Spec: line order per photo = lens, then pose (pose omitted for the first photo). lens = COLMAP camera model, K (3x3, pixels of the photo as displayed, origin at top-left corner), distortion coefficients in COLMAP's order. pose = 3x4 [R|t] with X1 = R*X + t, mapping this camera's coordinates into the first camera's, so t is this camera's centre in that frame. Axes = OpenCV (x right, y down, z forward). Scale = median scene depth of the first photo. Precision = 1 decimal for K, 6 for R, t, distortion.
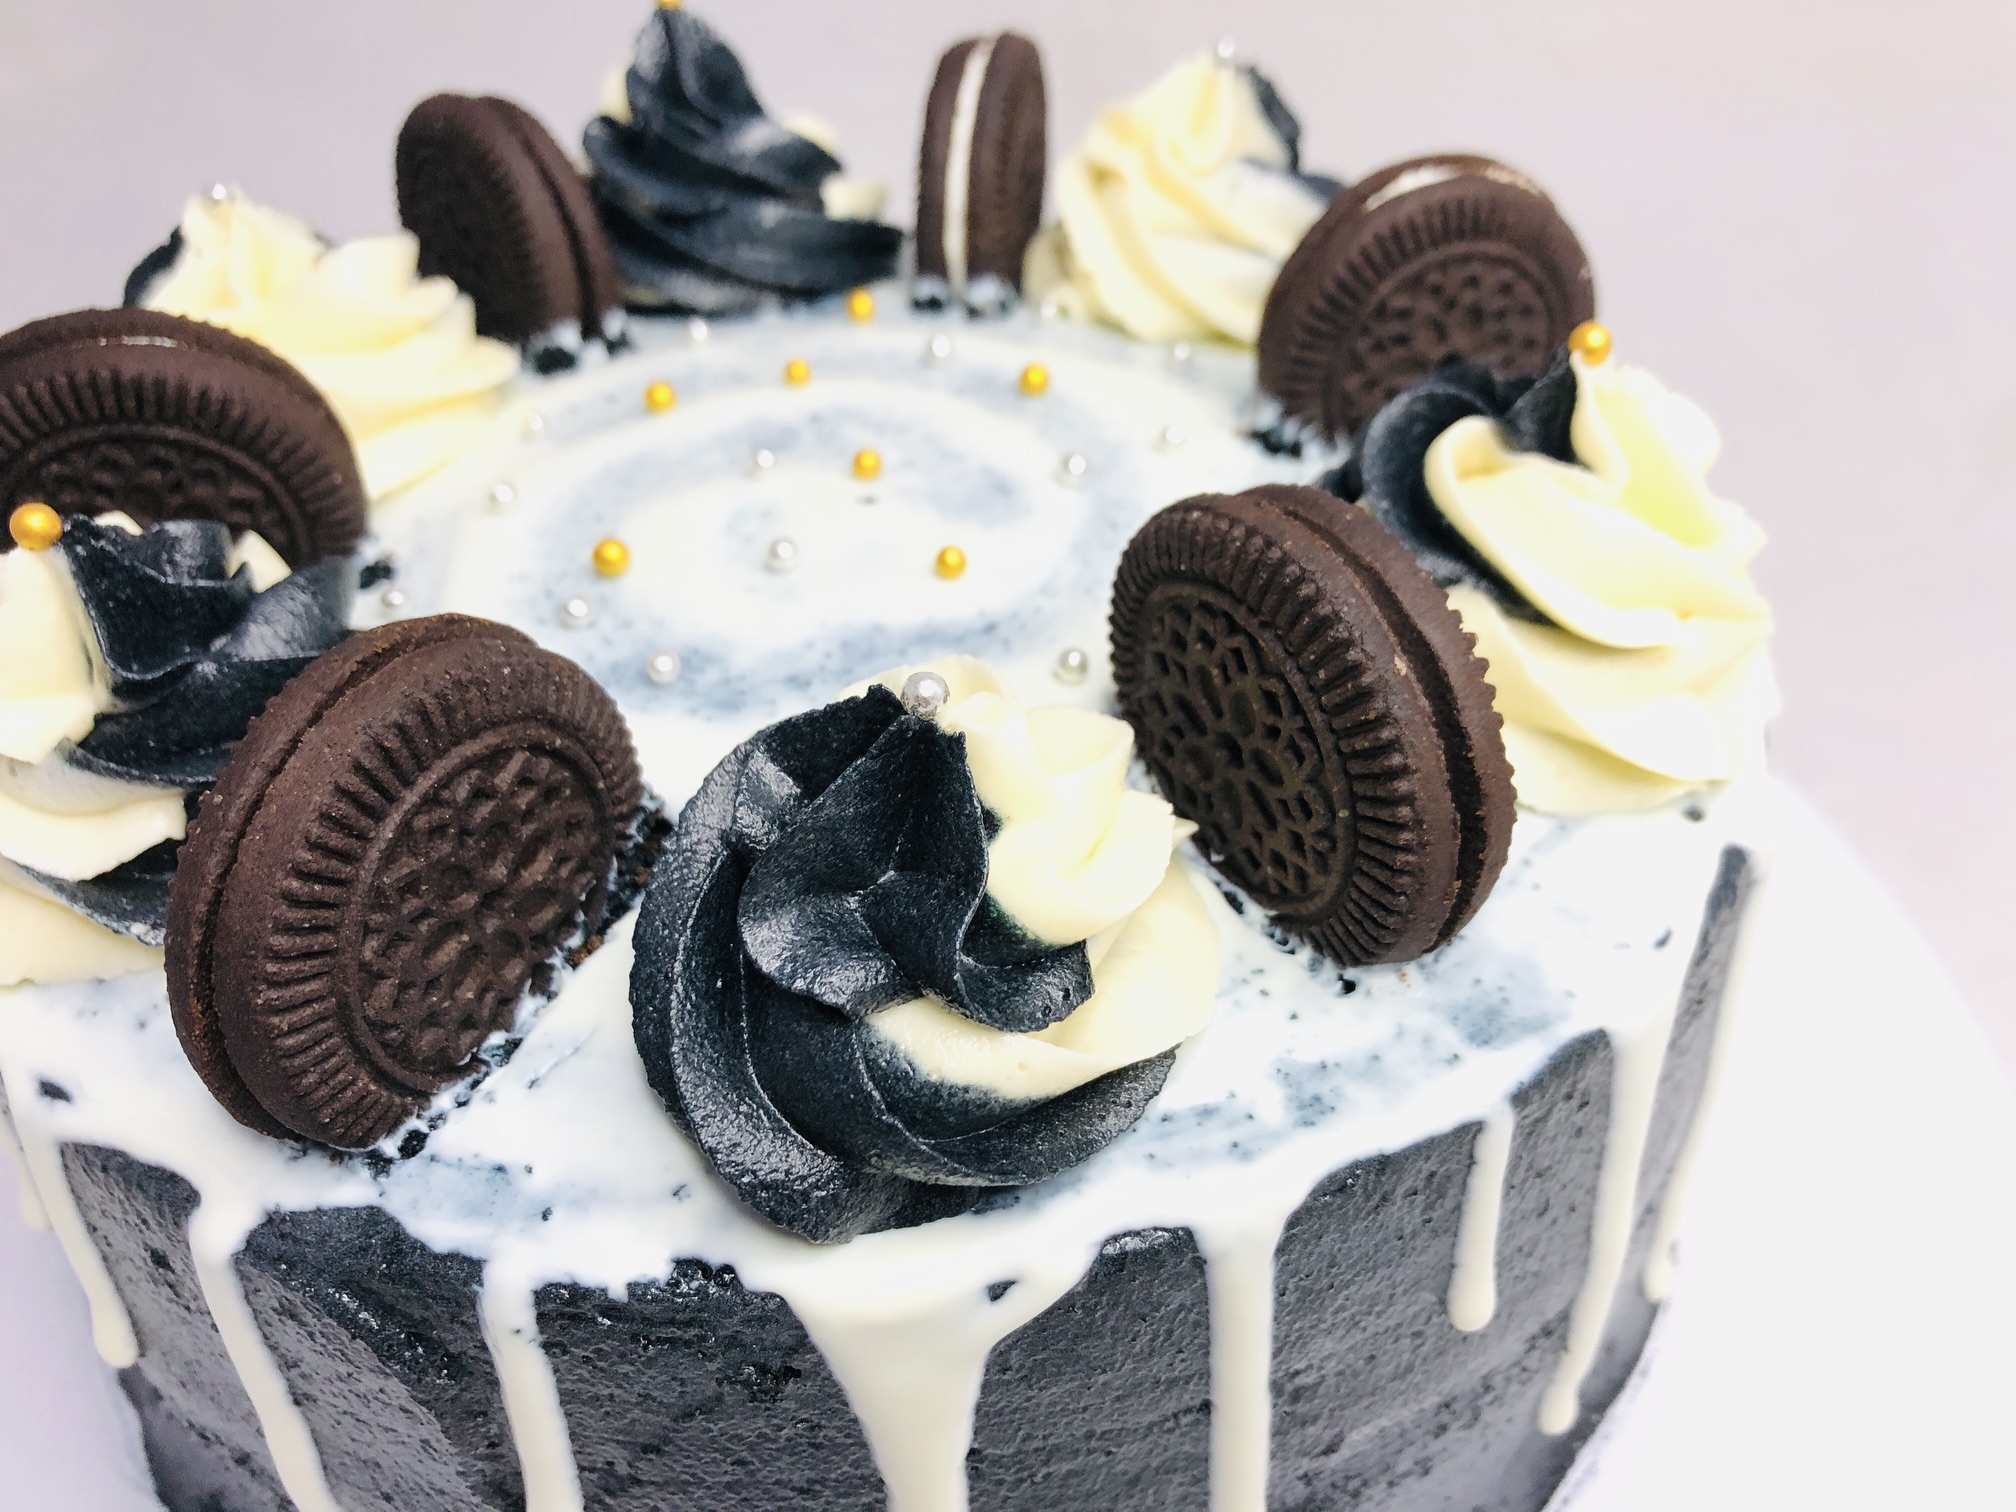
lens RADIAL K [[1738.4, 0, 1029.6], [0, 1738.4, 748.2], [0, 0, 1]] dist [0.006566, -0.109255]
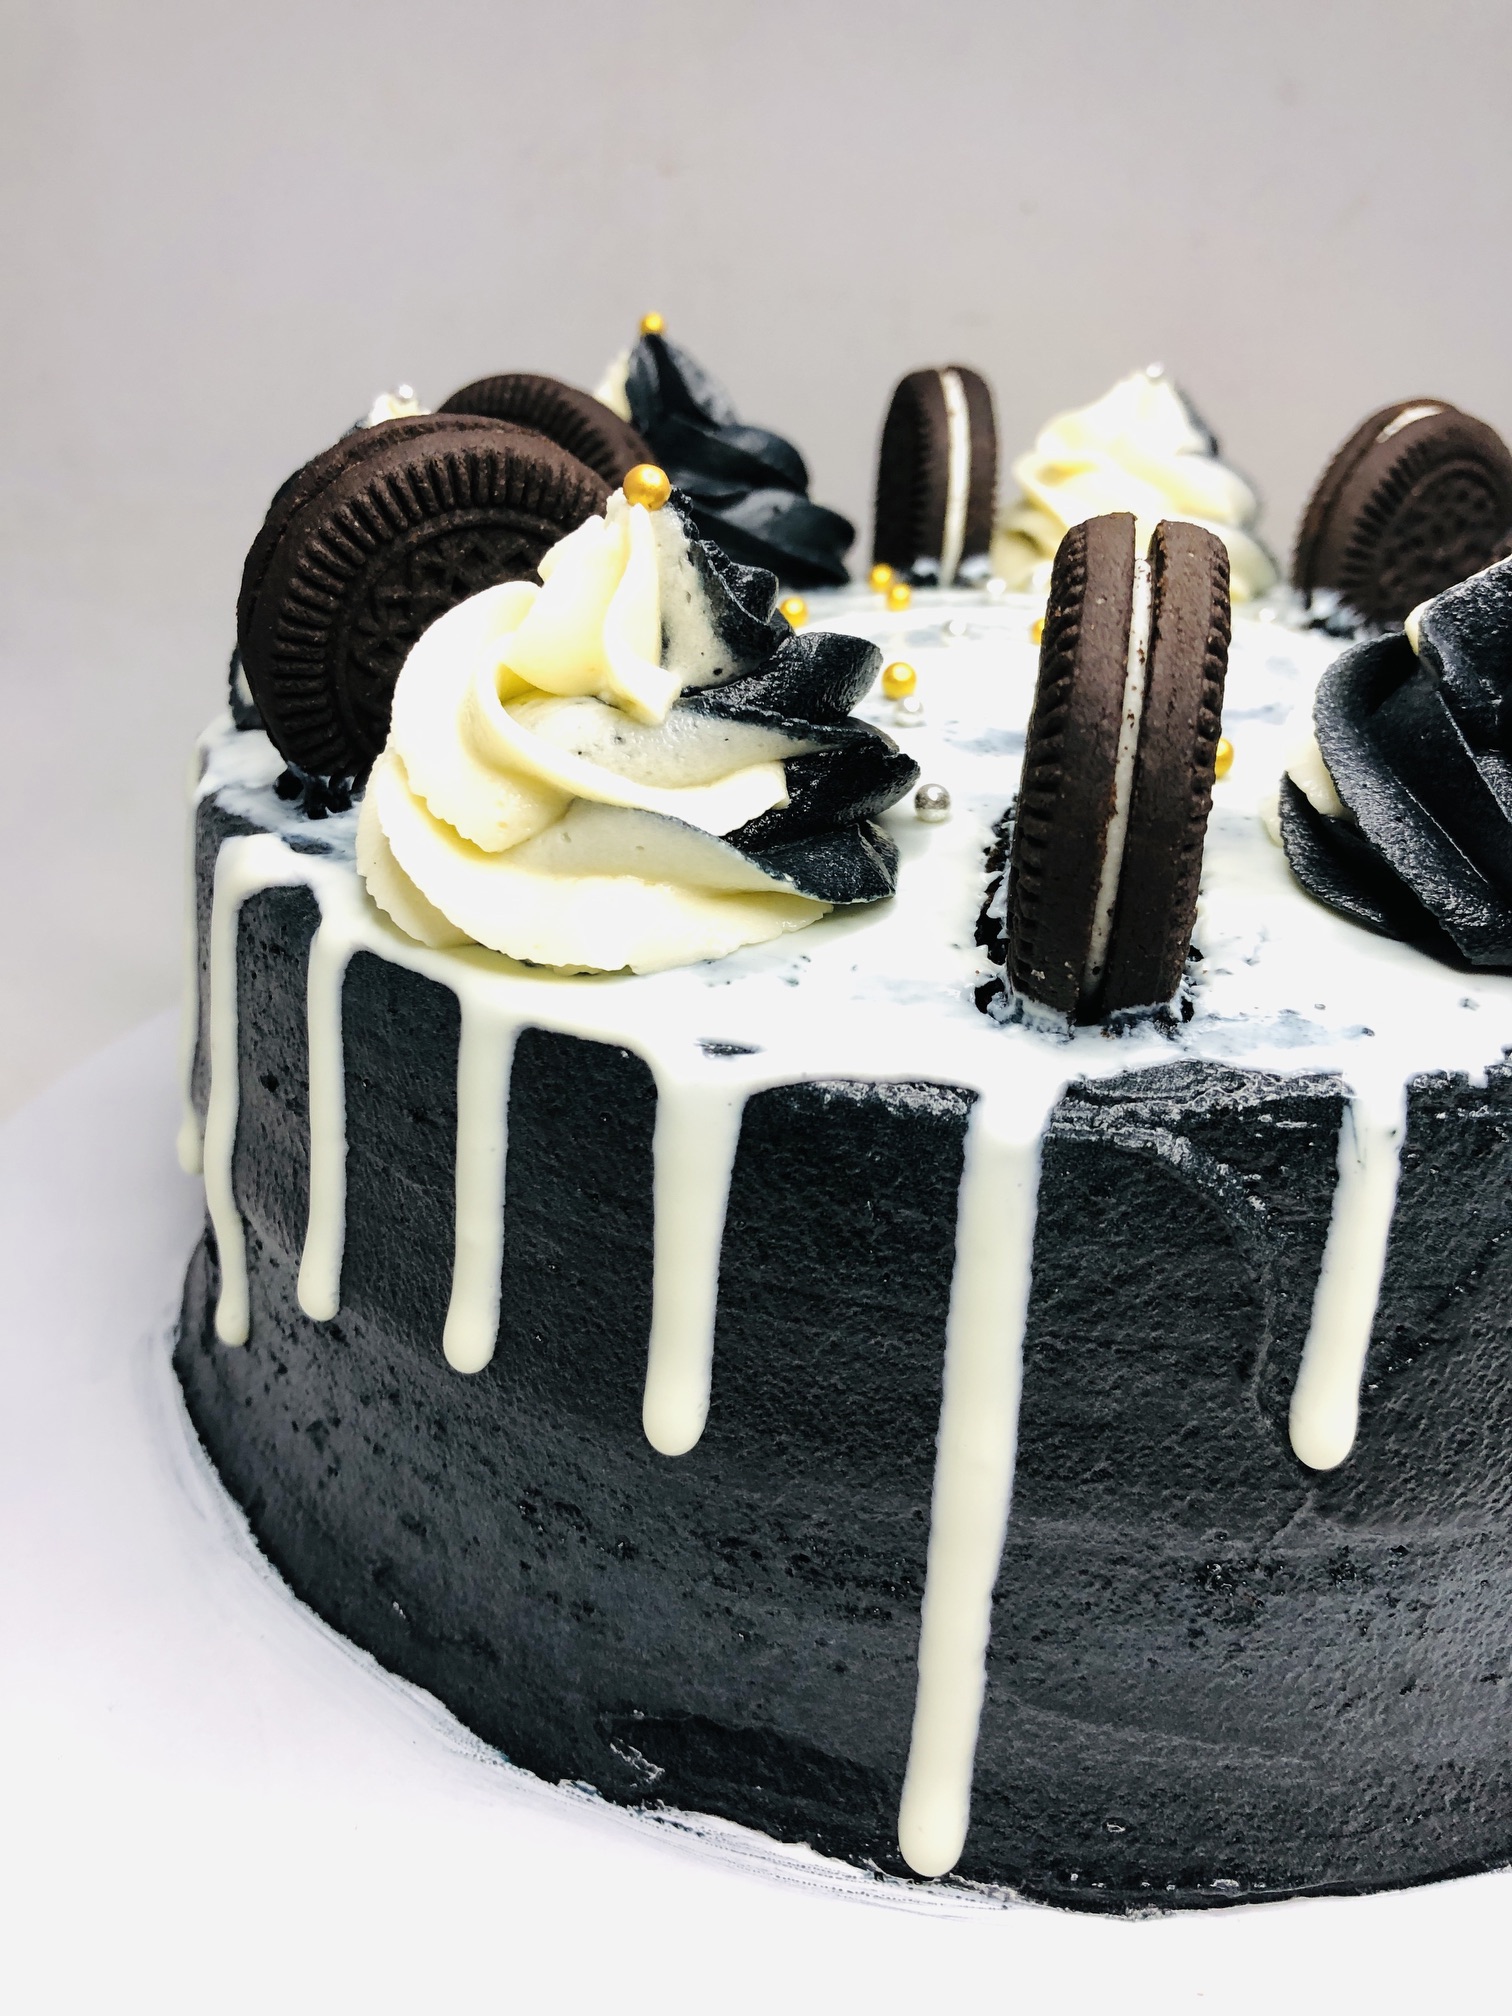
lens RADIAL K [[1710.7, 0, 756.0], [0, 1710.7, 1008.0], [0, 0, 1]] dist [0.002657, 0.021959]
pose [[0.950047, -0.067570, 0.304704, -0.843798], [0.142741, 0.962265, -0.231669, 0.398894], [-0.277552, 0.263590, 0.923843, 0.153215]]
